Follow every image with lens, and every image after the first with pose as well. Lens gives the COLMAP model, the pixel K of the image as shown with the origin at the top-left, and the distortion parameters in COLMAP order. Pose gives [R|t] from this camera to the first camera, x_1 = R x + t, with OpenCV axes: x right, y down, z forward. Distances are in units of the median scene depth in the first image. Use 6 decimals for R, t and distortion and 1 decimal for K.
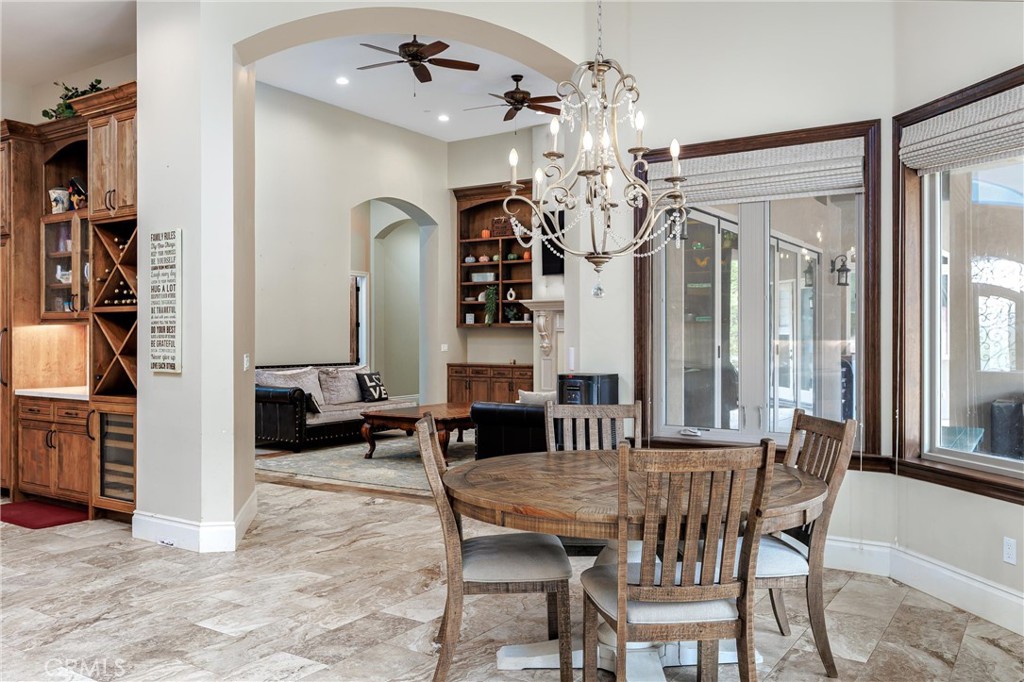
lens RADIAL K [[837.3, 0, 512.0], [0, 837.3, 341.0], [0, 0, 1]] dist [-0.000586, -0.000532]
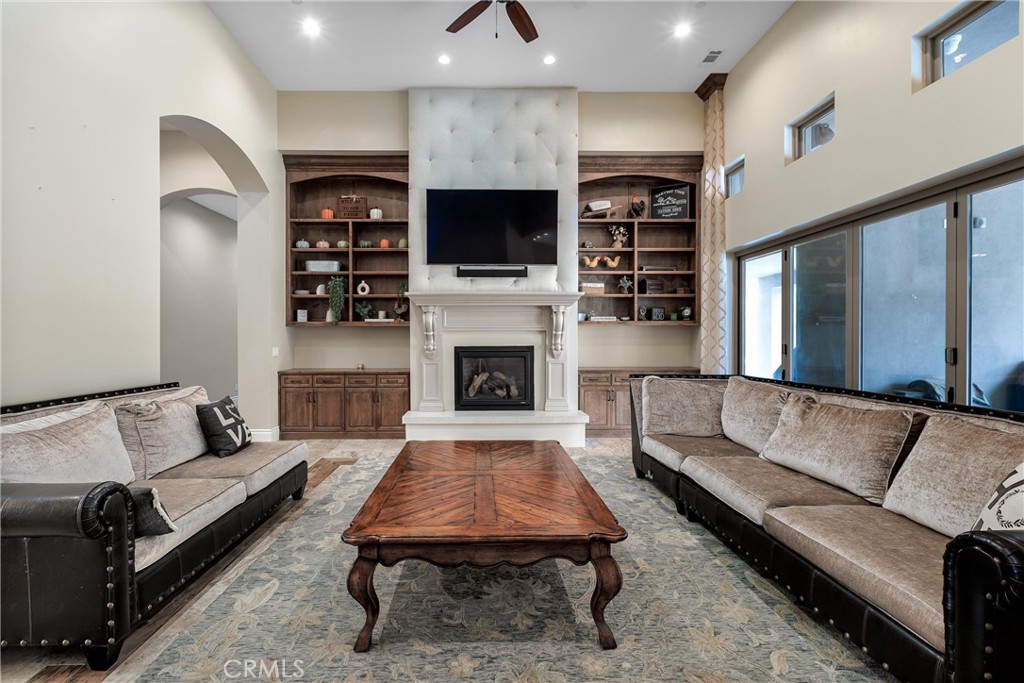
lens RADIAL K [[504.1, 0, 512.0], [0, 504.1, 341.5], [0, 0, 1]] dist [0.015250, 0.000123]
pose [[0.838602, -0.006725, 0.544703, -0.153322], [0.003397, 0.999969, 0.007116, -0.004131], [-0.544734, -0.004117, 0.838599, 0.479173]]
